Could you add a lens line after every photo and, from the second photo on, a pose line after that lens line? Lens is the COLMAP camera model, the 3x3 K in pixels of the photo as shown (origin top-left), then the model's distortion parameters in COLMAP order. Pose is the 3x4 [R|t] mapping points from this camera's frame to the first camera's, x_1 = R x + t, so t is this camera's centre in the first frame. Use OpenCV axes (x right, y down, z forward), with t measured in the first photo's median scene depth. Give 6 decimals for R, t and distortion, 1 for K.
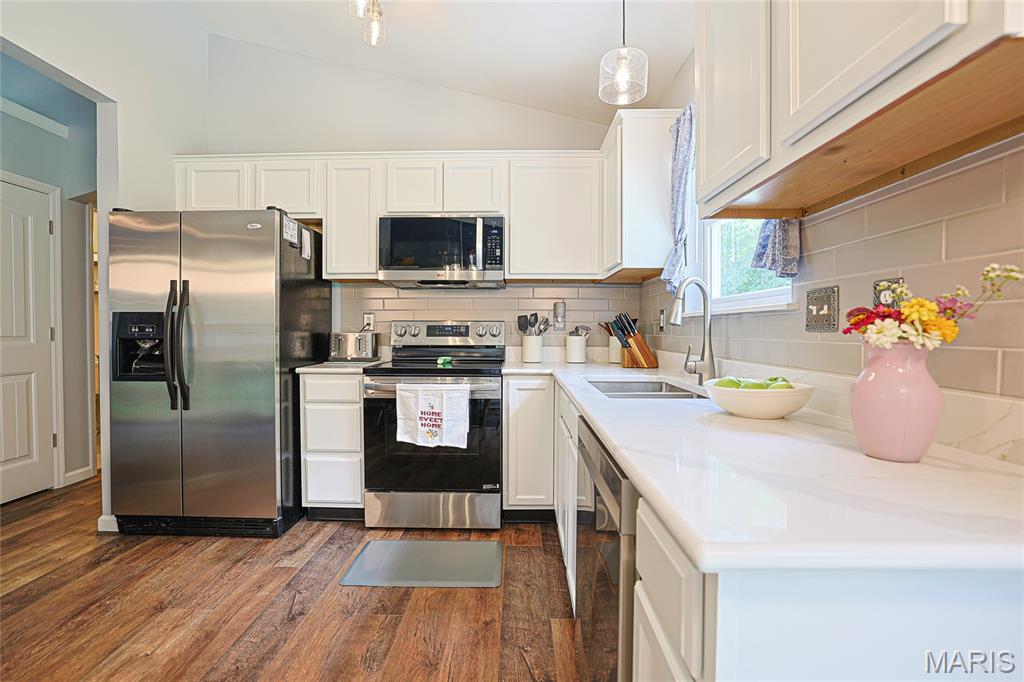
lens RADIAL K [[451.4, 0, 519.5], [0, 451.4, 338.7], [0, 0, 1]] dist [-0.037783, 0.015842]
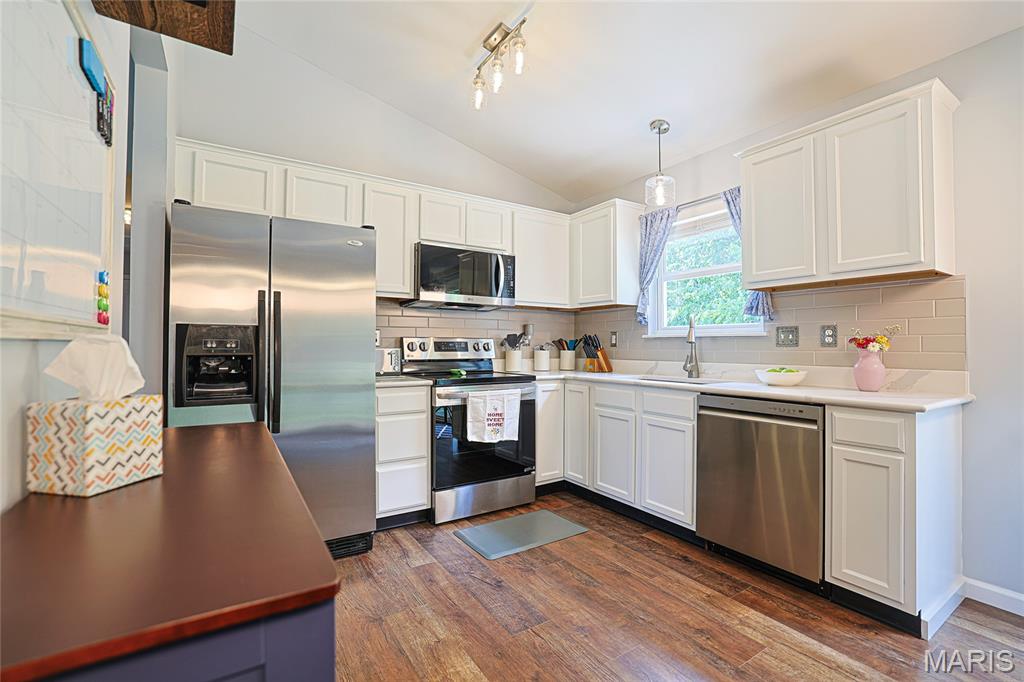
lens RADIAL K [[435.0, 0, 512.0], [0, 435.0, 341.0], [0, 0, 1]] dist [-0.046505, 0.018819]
pose [[0.837208, 0.005847, 0.546854, -0.790860], [0.010533, 0.999585, -0.026814, -0.000187], [-0.546784, 0.028209, 0.836799, -0.006749]]
